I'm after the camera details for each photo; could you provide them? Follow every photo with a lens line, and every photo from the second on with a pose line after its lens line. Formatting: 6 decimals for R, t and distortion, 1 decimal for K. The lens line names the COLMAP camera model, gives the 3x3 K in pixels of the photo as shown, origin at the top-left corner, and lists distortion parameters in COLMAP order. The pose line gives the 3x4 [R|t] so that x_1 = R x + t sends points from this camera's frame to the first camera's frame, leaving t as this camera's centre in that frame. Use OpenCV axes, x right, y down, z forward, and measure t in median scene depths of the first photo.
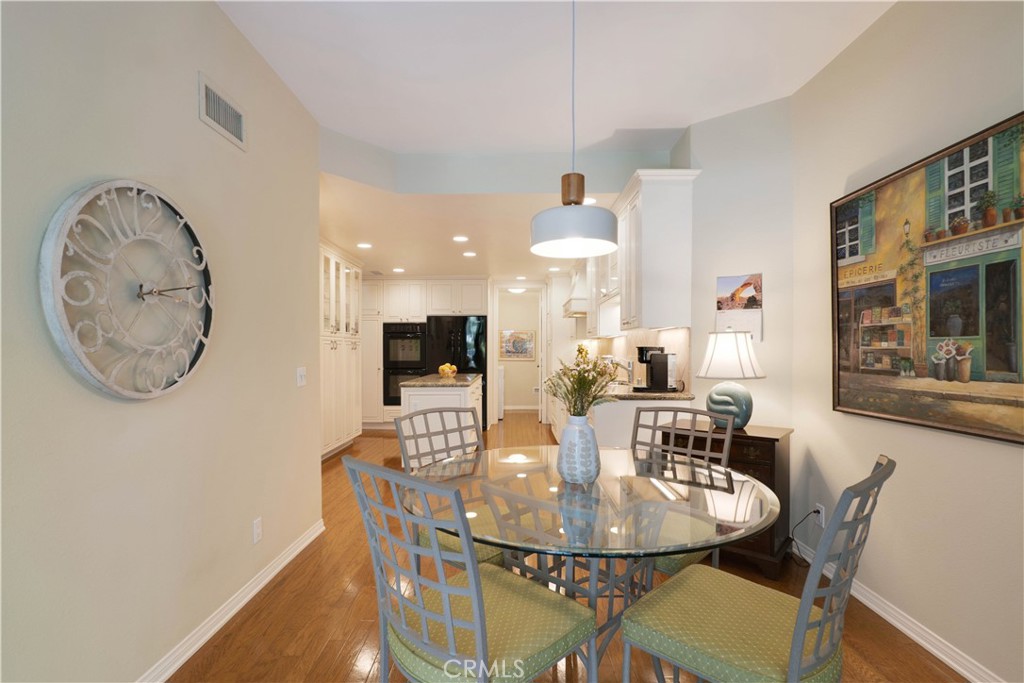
lens RADIAL K [[482.7, 0, 511.5], [0, 482.7, 342.6], [0, 0, 1]] dist [-0.026998, 0.008797]
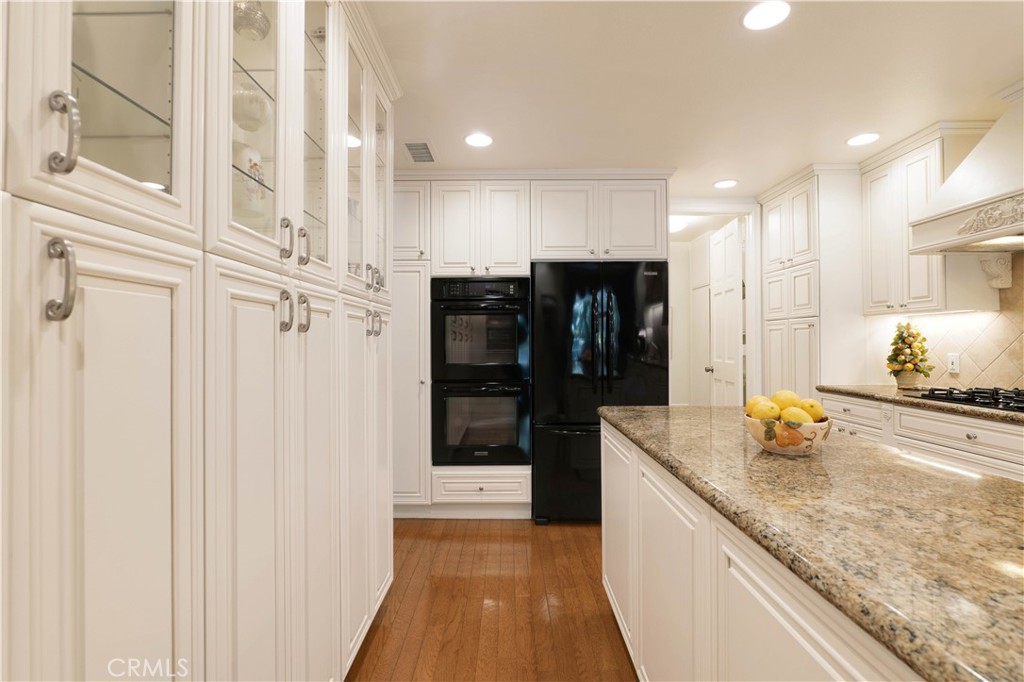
lens RADIAL K [[477.9, 0, 510.3], [0, 477.9, 340.3], [0, 0, 1]] dist [-0.022293, 0.000855]
pose [[0.999996, 0.001787, 0.002052, -0.759597], [-0.001813, 0.999916, 0.012853, 0.044360], [-0.002029, -0.012857, 0.999915, 2.192029]]
